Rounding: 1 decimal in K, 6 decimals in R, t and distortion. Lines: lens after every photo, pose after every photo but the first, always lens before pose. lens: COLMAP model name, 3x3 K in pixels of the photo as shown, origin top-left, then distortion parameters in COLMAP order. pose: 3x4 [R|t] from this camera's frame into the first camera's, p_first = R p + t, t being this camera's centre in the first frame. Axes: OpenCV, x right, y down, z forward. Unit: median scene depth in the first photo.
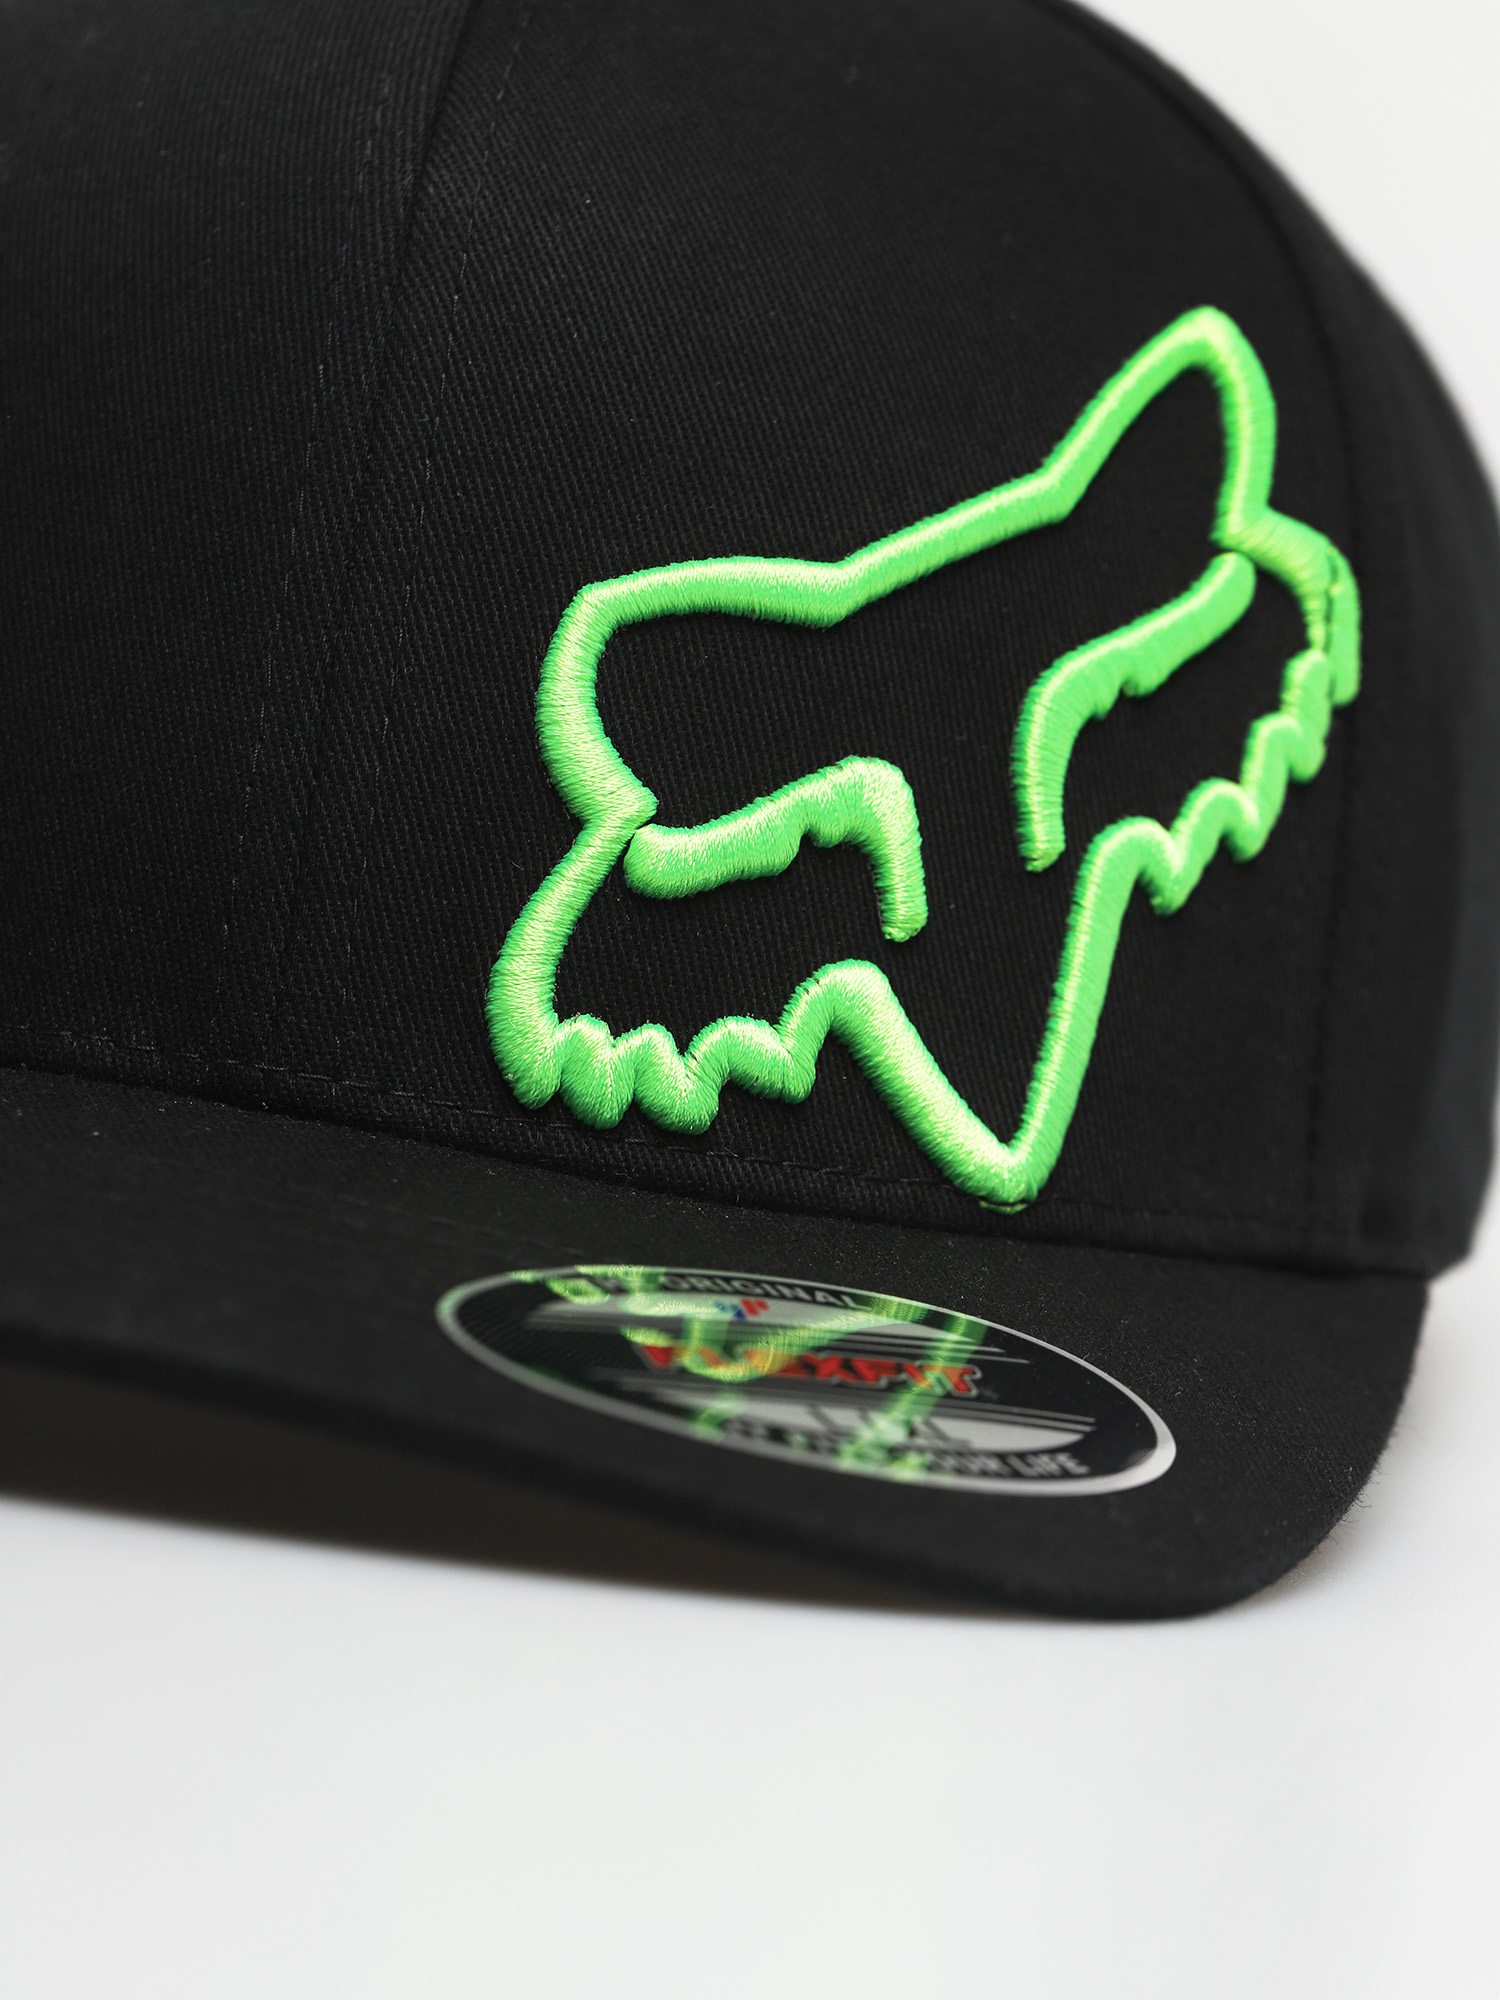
lens RADIAL K [[5684.3, 0, 750.0], [0, 5684.3, 1000.0], [0, 0, 1]] dist [0.062567, -0.171028]
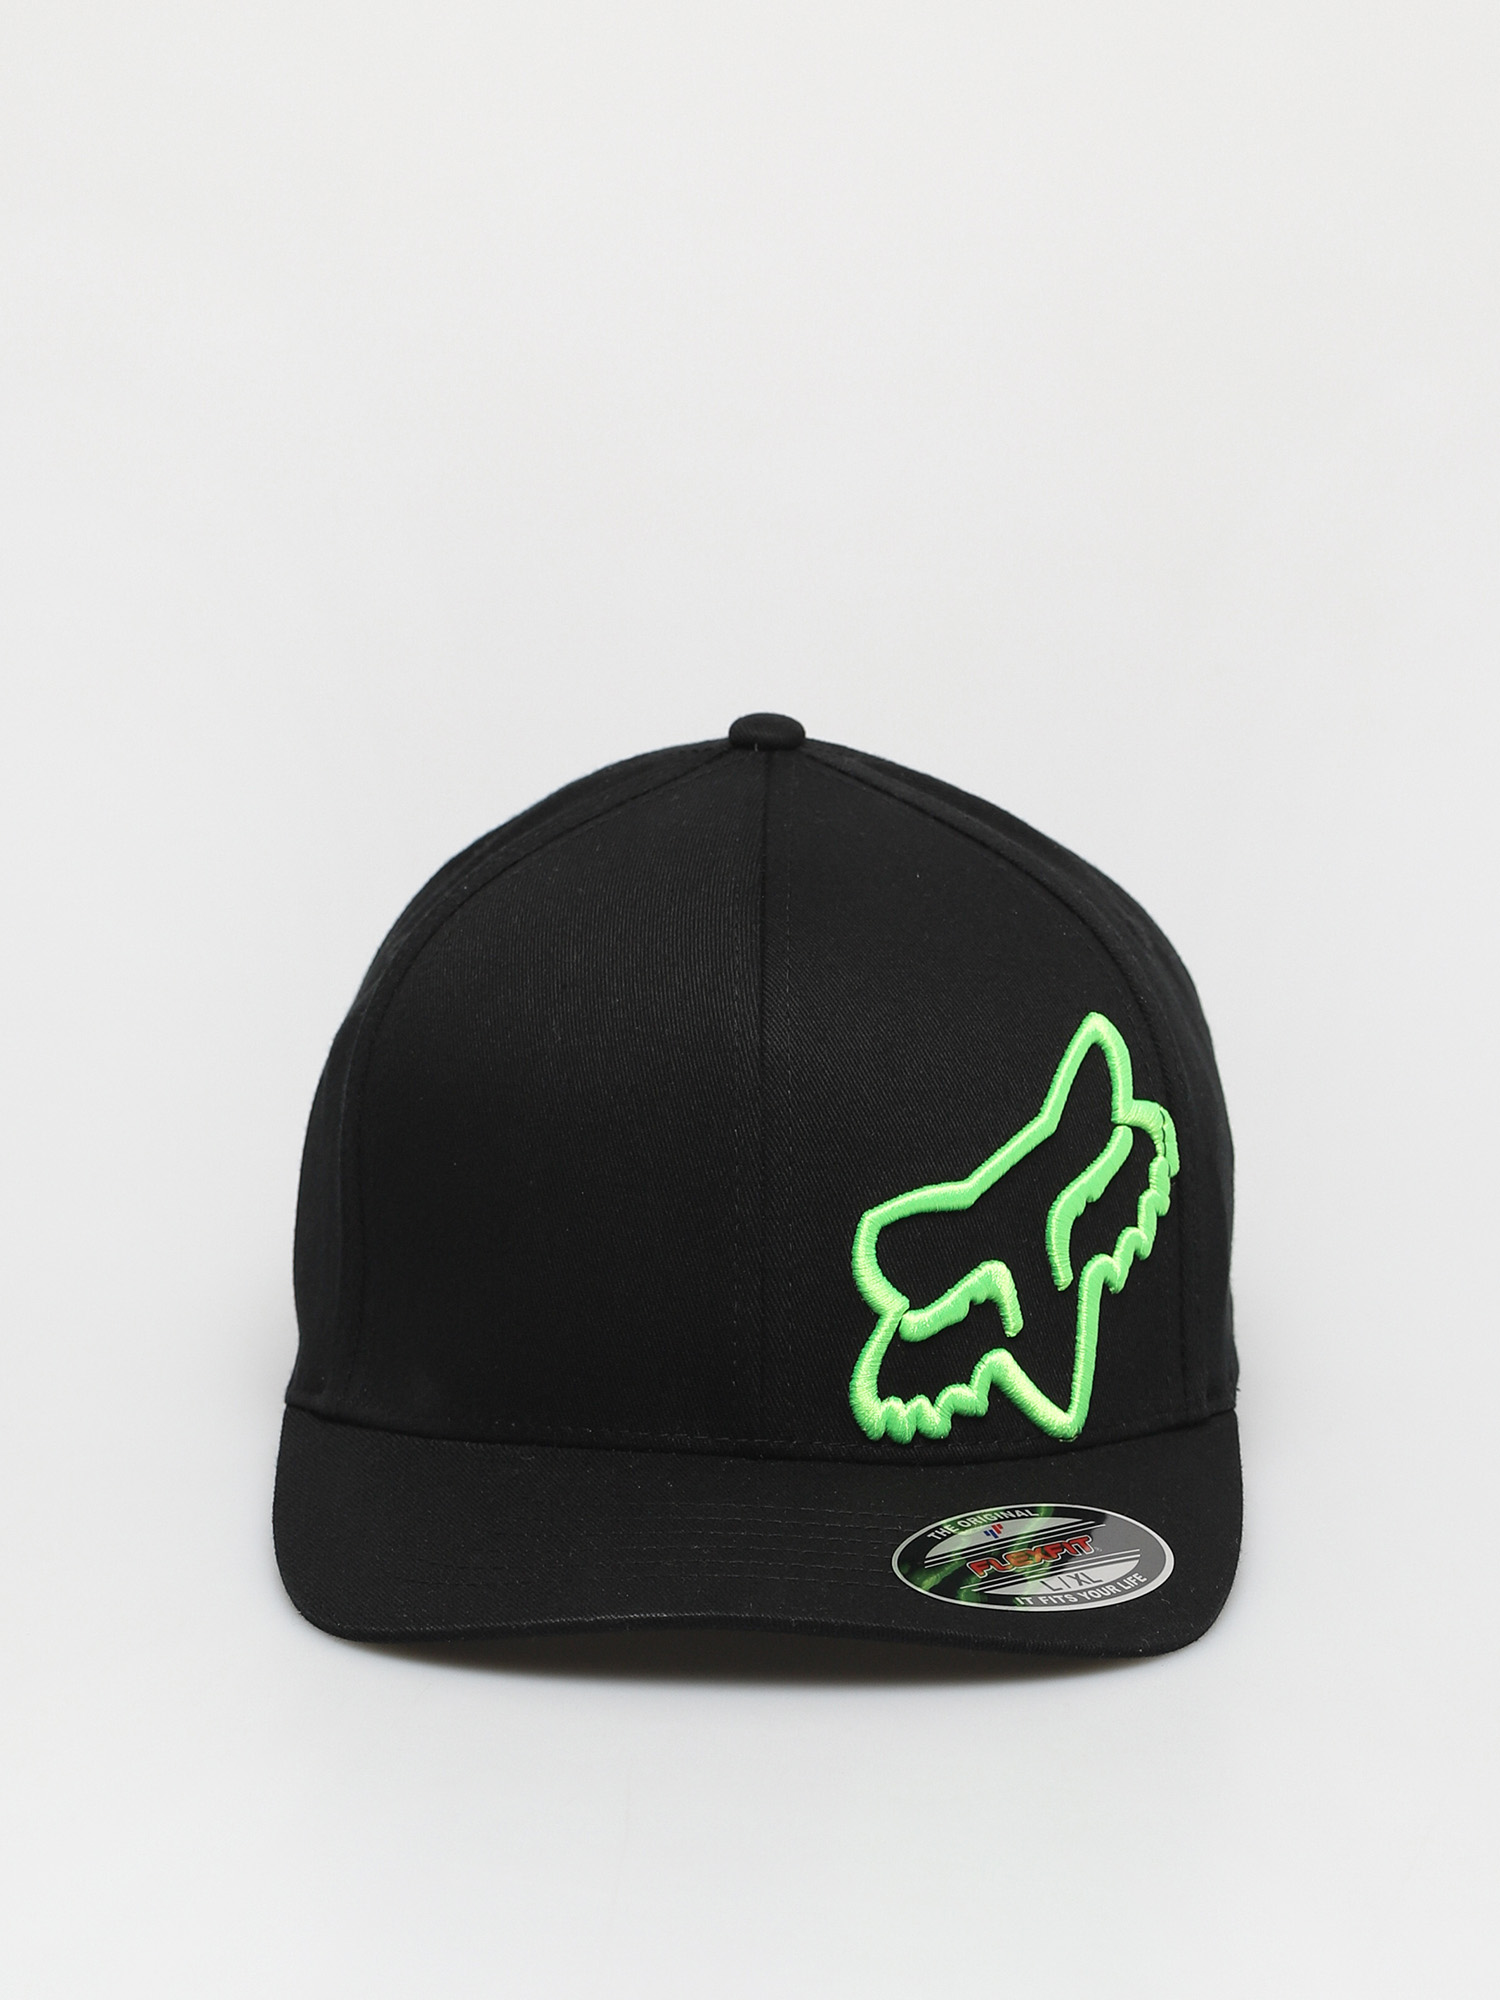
lens RADIAL K [[5684.3, 0, 750.0], [0, 5684.3, 1000.0], [0, 0, 1]] dist [0.062567, -0.171028]
pose [[0.984470, -0.141678, 0.103659, -0.298033], [0.127473, 0.982914, 0.132782, -0.463948], [-0.120701, -0.117506, 0.985710, -1.241249]]
